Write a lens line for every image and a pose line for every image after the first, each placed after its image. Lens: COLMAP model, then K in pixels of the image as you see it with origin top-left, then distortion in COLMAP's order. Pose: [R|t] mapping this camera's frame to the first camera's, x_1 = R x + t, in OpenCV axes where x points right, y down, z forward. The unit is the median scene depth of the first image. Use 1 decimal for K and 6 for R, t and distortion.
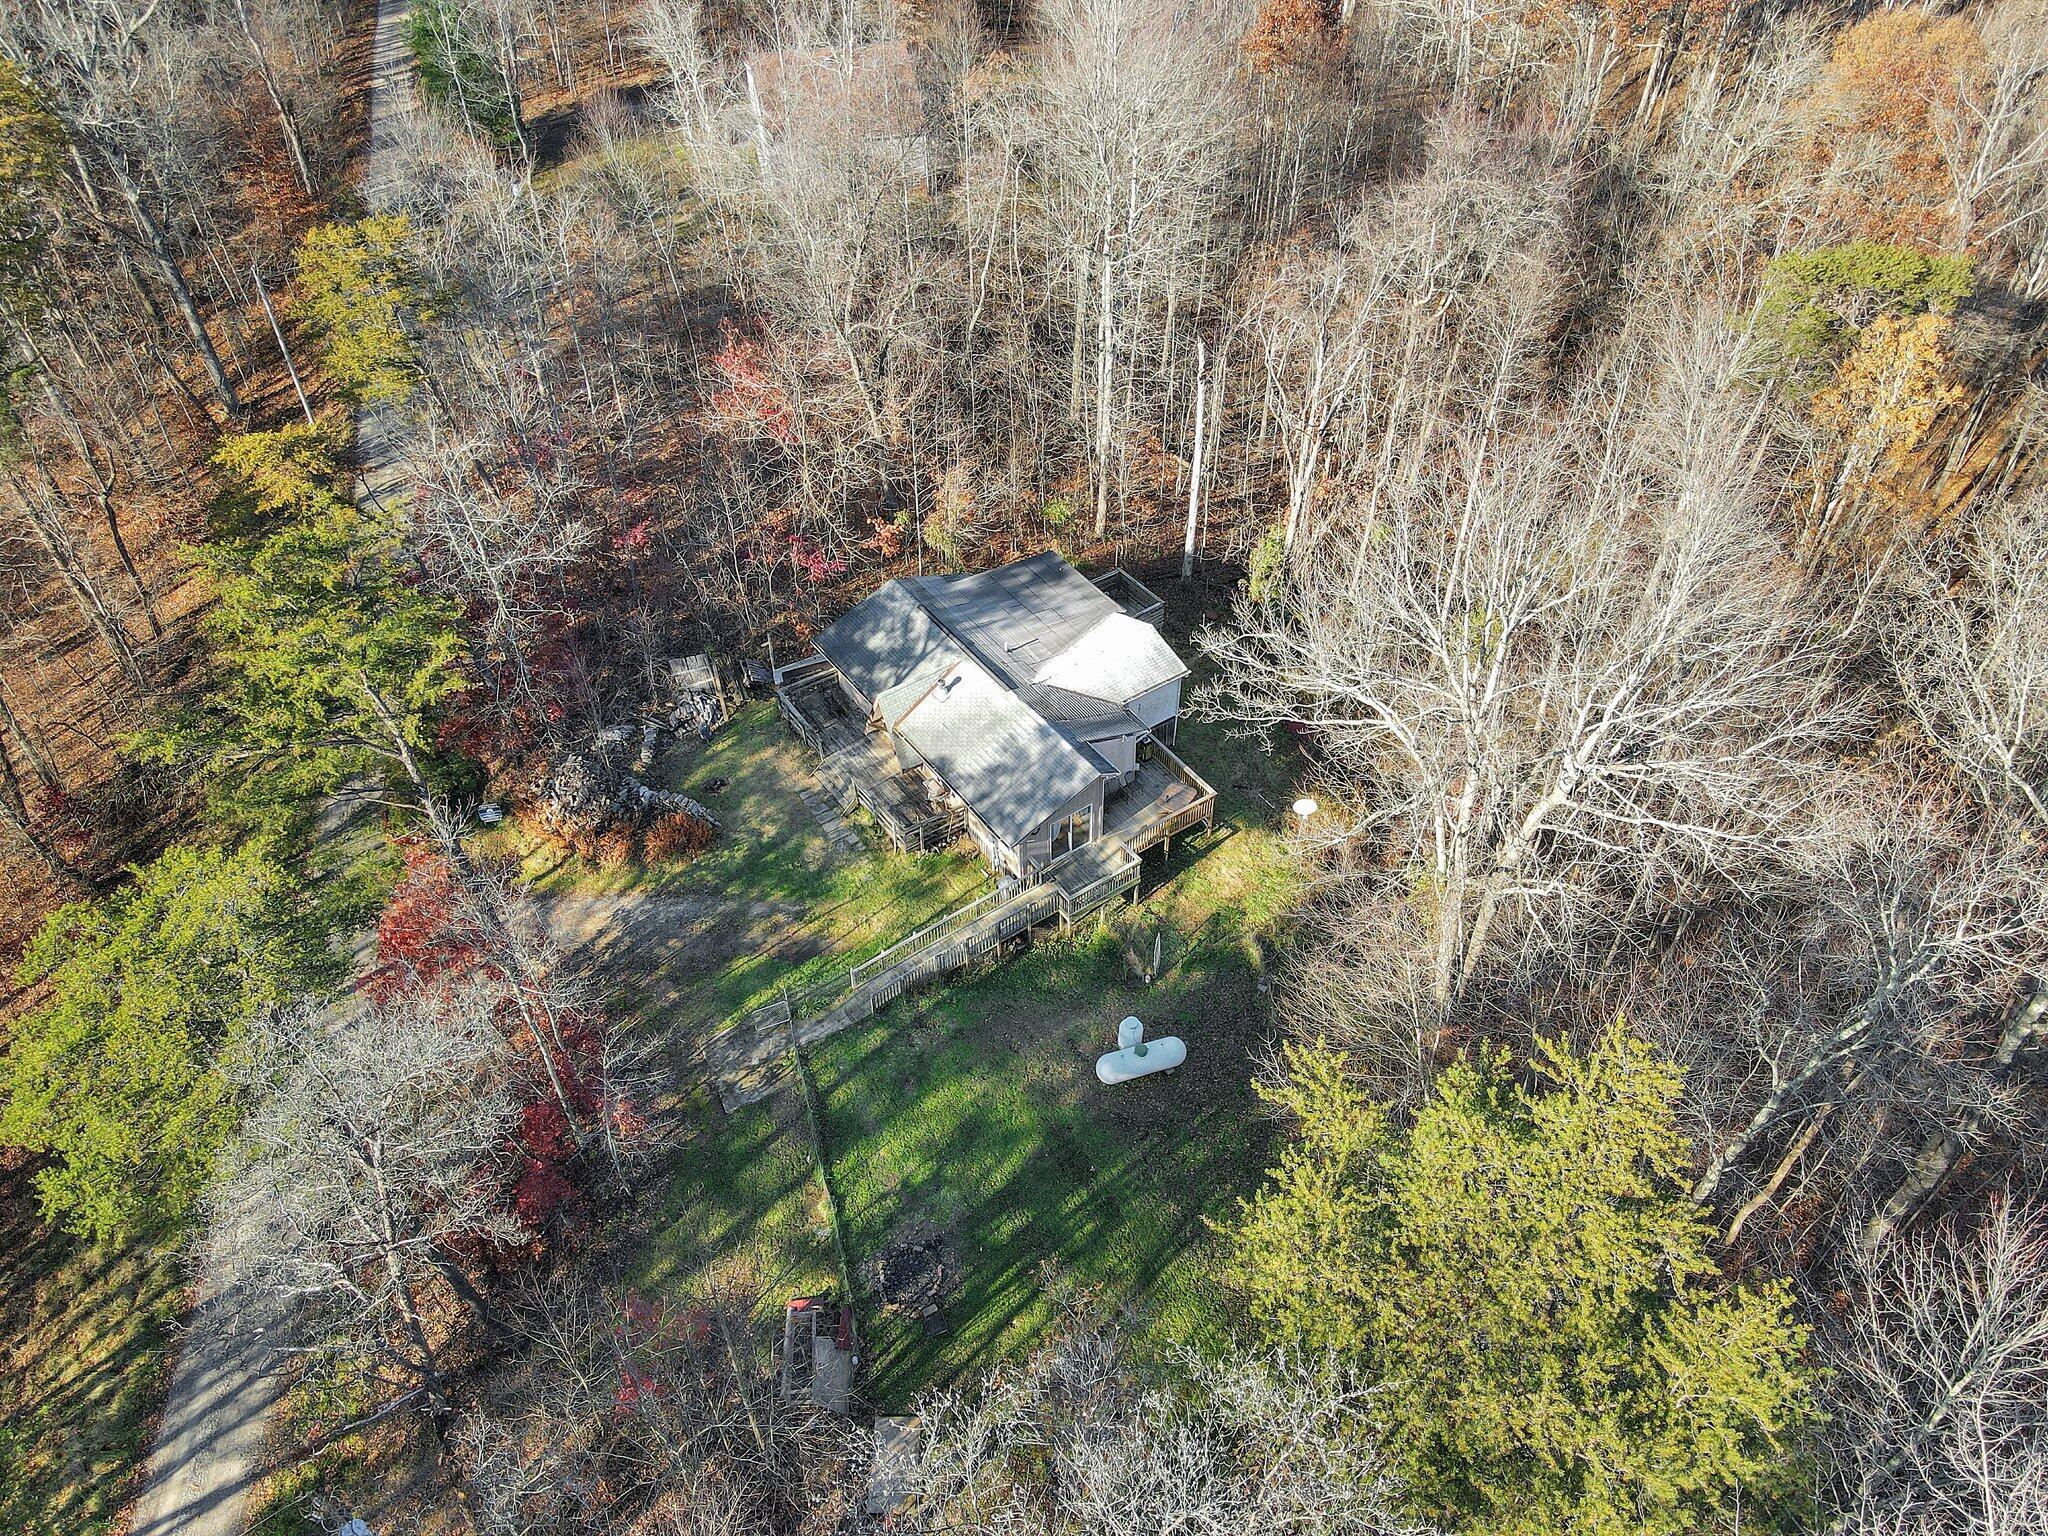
lens RADIAL K [[1506.4, 0, 1024.0], [0, 1506.4, 768.0], [0, 0, 1]] dist [-0.004897, -0.004795]
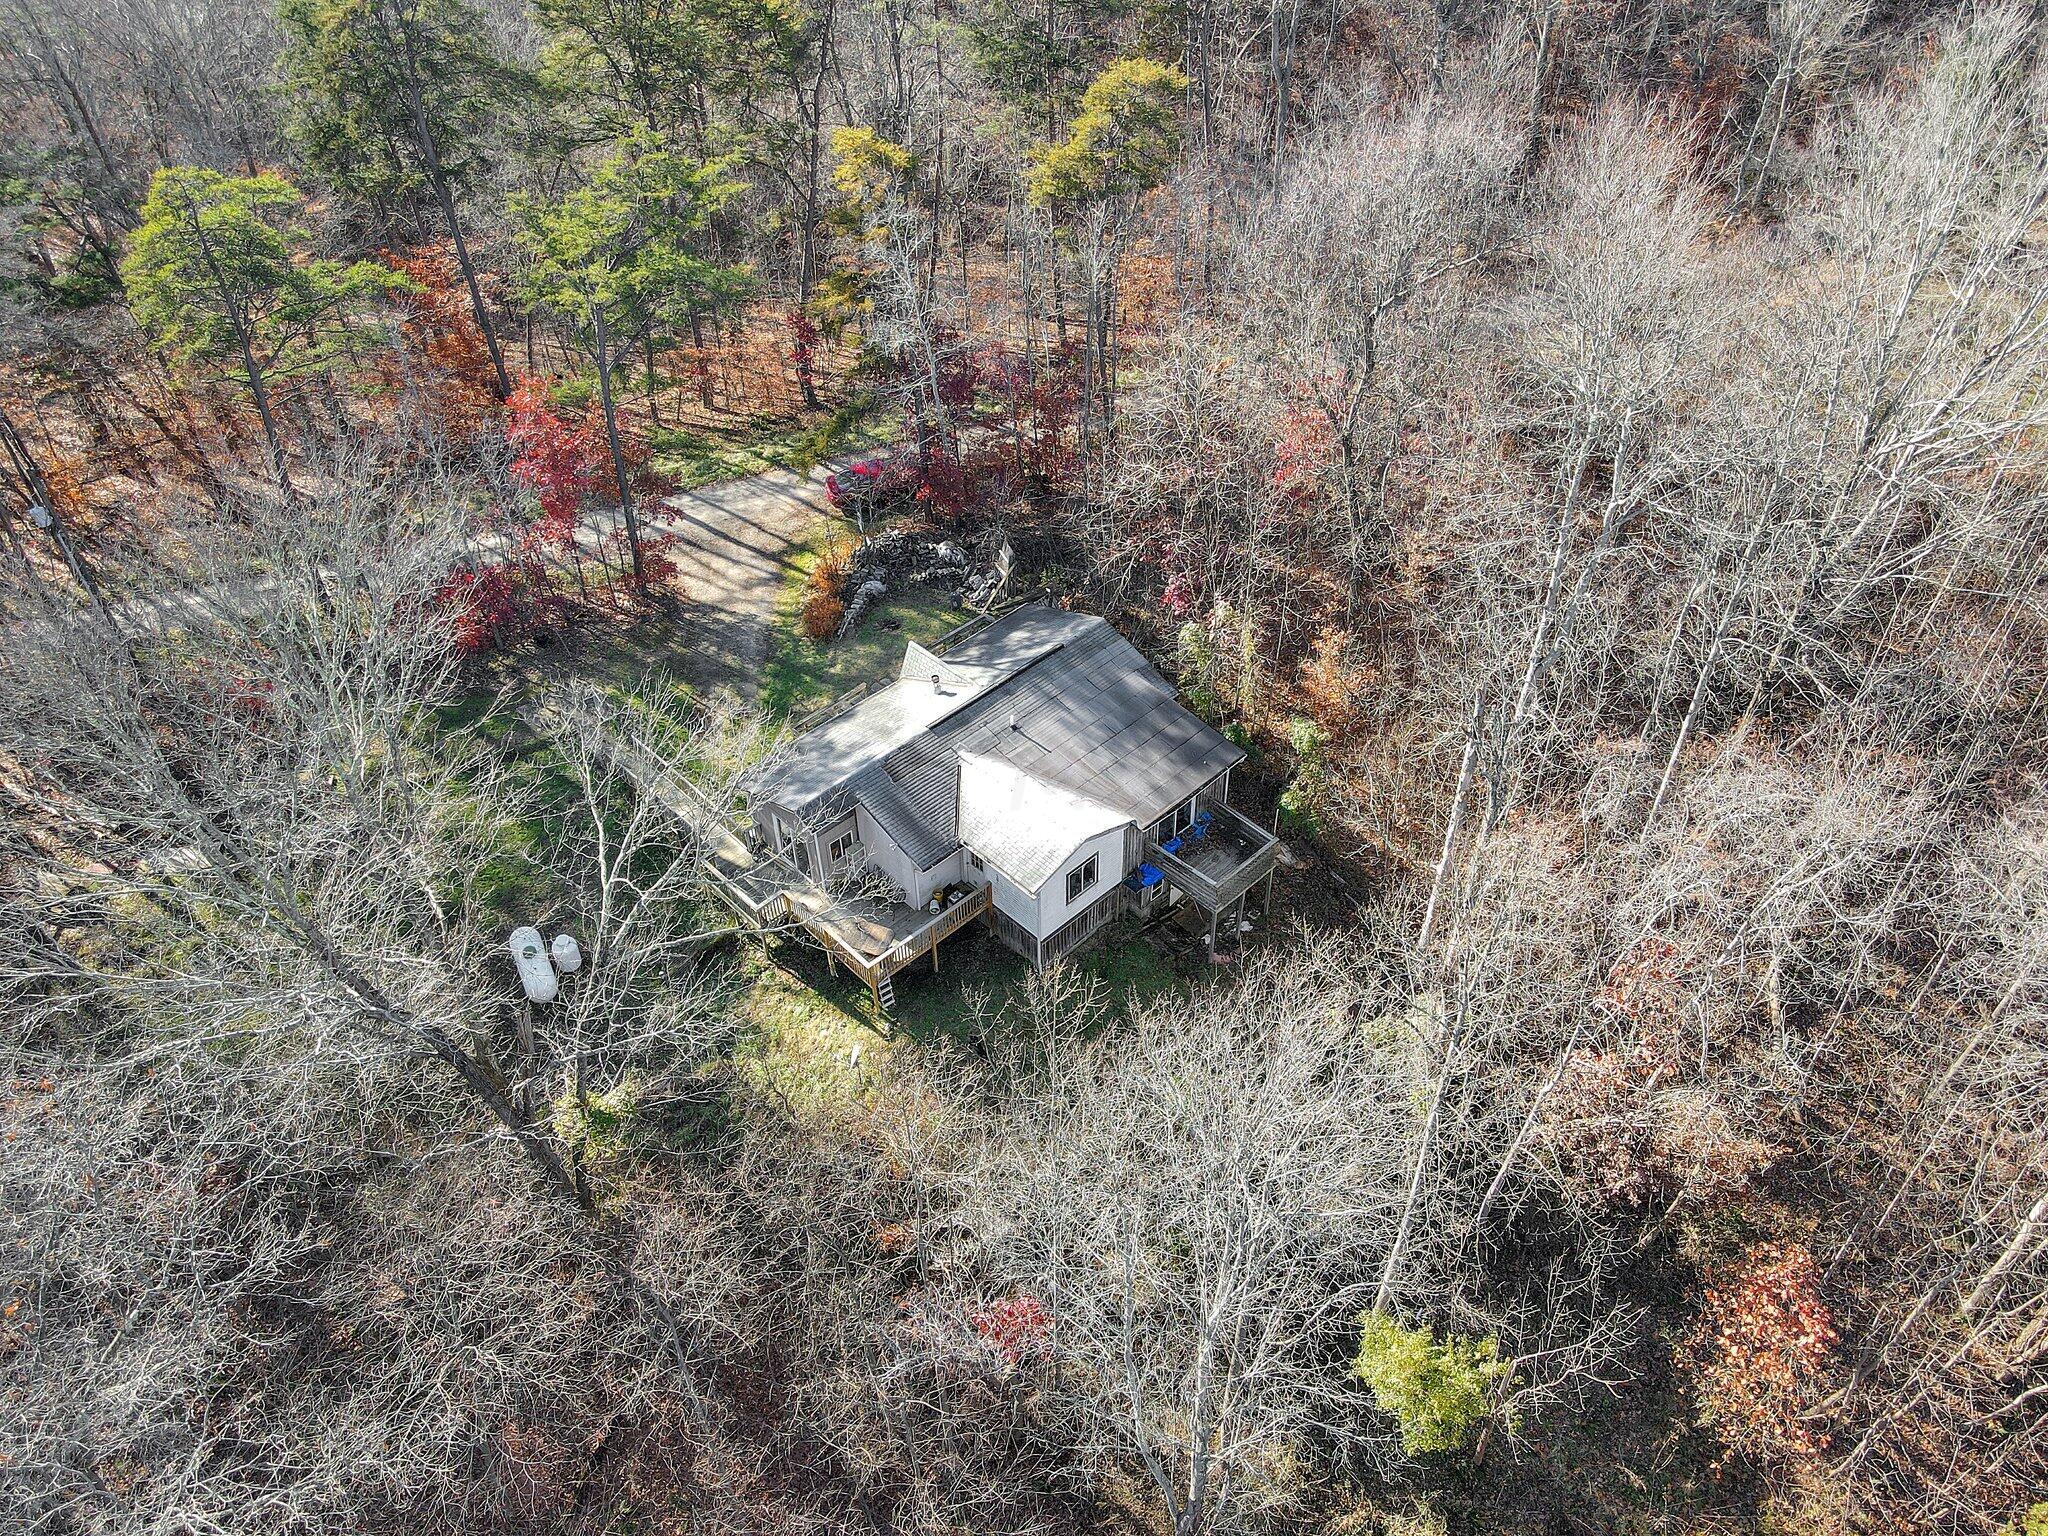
lens RADIAL K [[1506.4, 0, 1024.0], [0, 1506.4, 768.0], [0, 0, 1]] dist [-0.004897, -0.004795]
pose [[0.128833, 0.663883, -0.736656, 0.652938], [-0.661211, 0.611126, 0.435115, -0.449831], [0.739055, 0.431027, 0.517700, 0.576232]]
